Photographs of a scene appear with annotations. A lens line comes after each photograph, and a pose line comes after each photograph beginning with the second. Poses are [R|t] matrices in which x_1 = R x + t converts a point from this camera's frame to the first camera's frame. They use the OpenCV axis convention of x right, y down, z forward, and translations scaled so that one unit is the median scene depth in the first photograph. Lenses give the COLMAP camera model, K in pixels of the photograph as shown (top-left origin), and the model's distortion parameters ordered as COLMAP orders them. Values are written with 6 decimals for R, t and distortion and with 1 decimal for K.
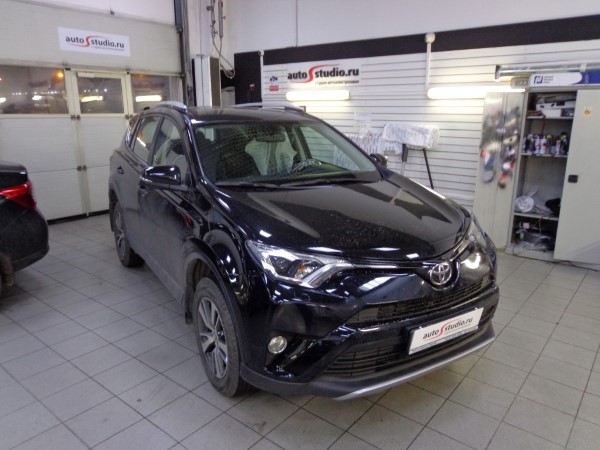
lens RADIAL K [[448.6, 0, 301.9], [0, 448.6, 223.8], [0, 0, 1]] dist [0.012077, -0.000068]
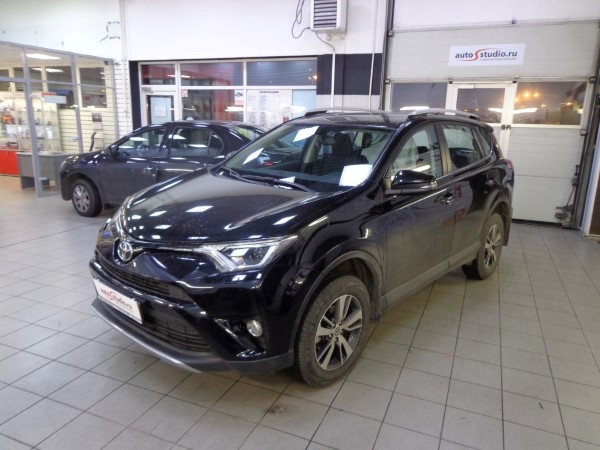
lens RADIAL K [[448.6, 0, 301.9], [0, 448.6, 223.8], [0, 0, 1]] dist [0.012077, -0.000068]
pose [[0.282274, 0.228951, -0.931613, 1.034094], [-0.263161, 0.952332, 0.154306, -0.166987], [0.922533, 0.201608, 0.329069, 0.729047]]
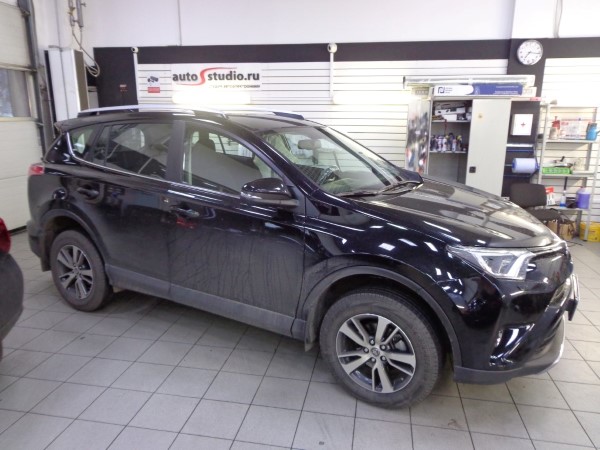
lens RADIAL K [[448.6, 0, 301.9], [0, 448.6, 223.8], [0, 0, 1]] dist [0.012077, -0.000068]
pose [[0.873402, -0.113339, 0.473628, -0.286384], [0.117666, 0.992839, 0.020602, -0.021744], [-0.472572, 0.037736, 0.880484, 0.086024]]
